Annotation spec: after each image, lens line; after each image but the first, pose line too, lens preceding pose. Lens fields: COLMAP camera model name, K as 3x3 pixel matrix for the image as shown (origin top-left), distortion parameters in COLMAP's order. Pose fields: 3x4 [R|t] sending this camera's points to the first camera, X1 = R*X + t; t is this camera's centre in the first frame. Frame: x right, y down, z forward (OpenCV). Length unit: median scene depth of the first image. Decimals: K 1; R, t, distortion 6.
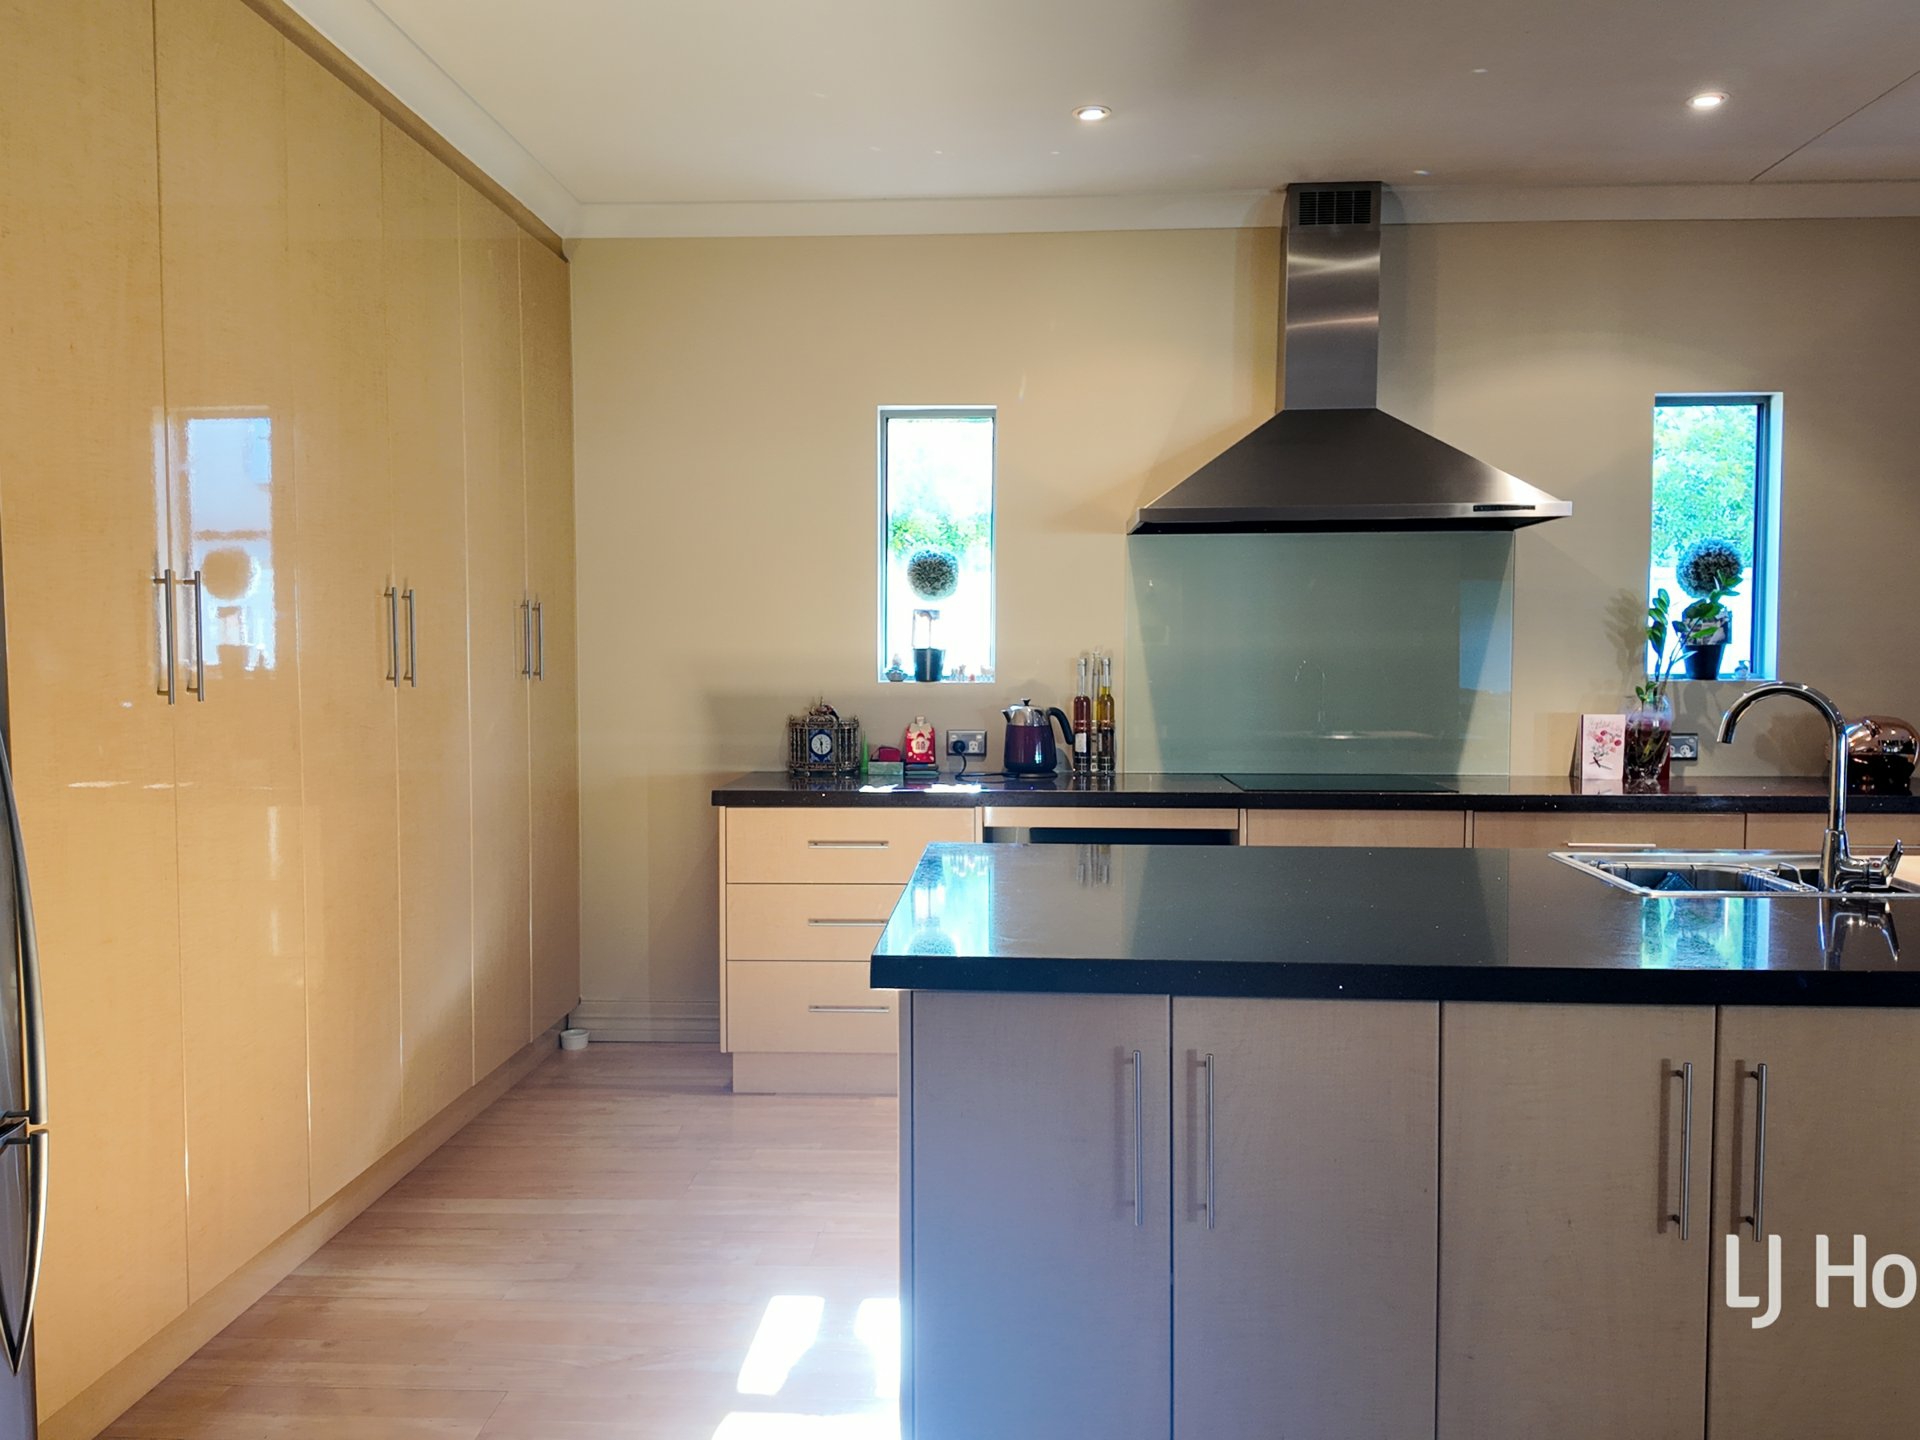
lens RADIAL K [[1487.0, 0, 960.0], [0, 1487.0, 720.0], [0, 0, 1]] dist [0.130863, -0.197174]
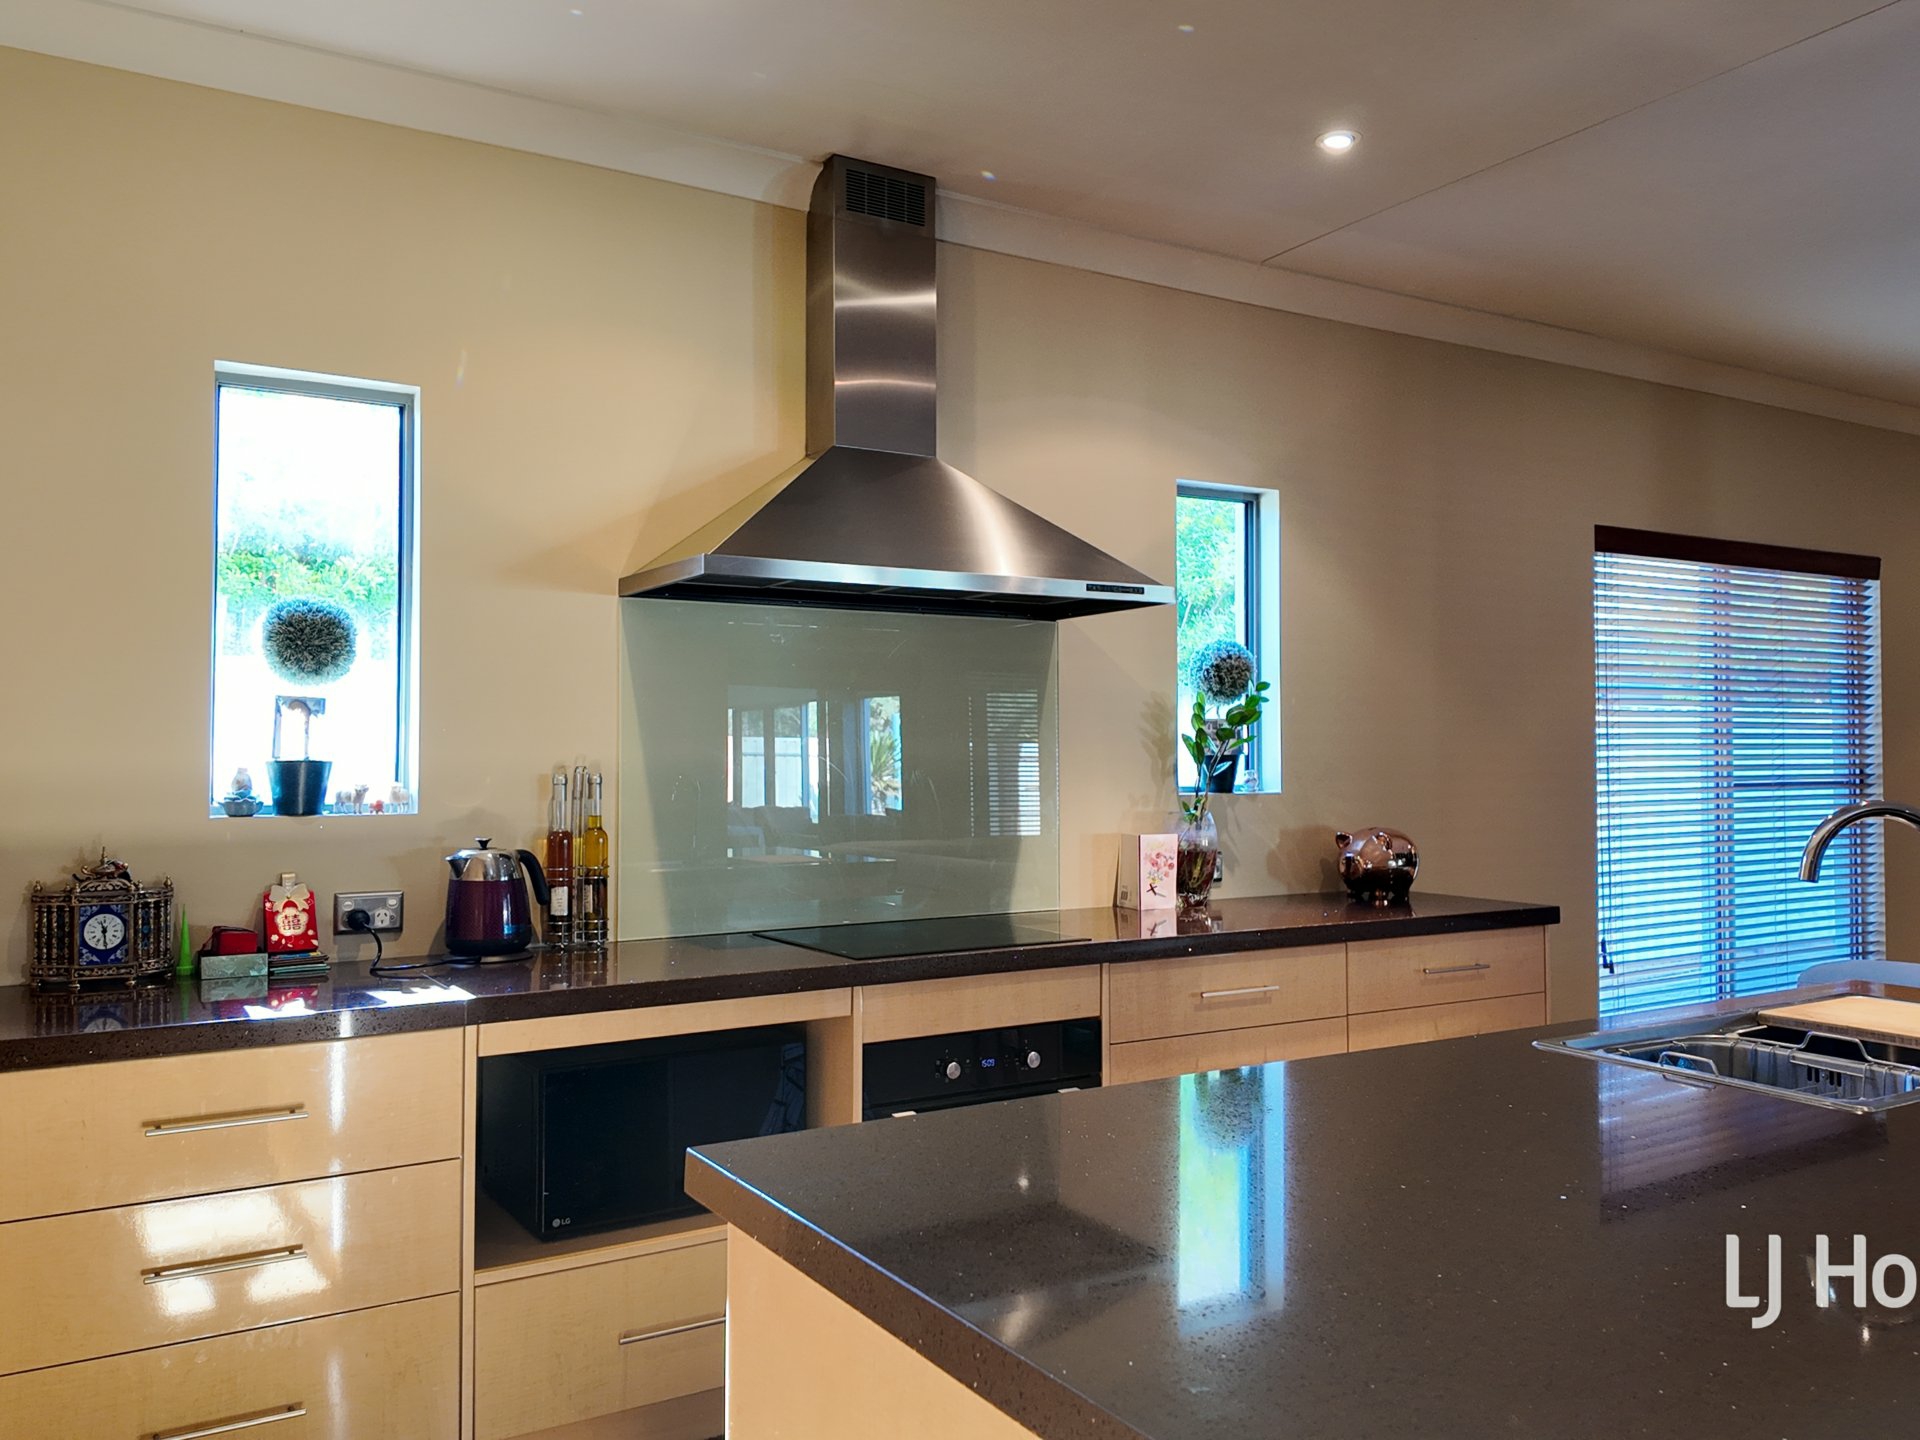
lens RADIAL K [[1487.0, 0, 960.0], [0, 1487.0, 720.0], [0, 0, 1]] dist [0.130863, -0.197174]
pose [[0.829707, 0.011508, 0.558080, -0.146139], [0.030846, 0.997315, -0.066424, -0.015380], [-0.557346, 0.072327, 0.827124, 0.337801]]
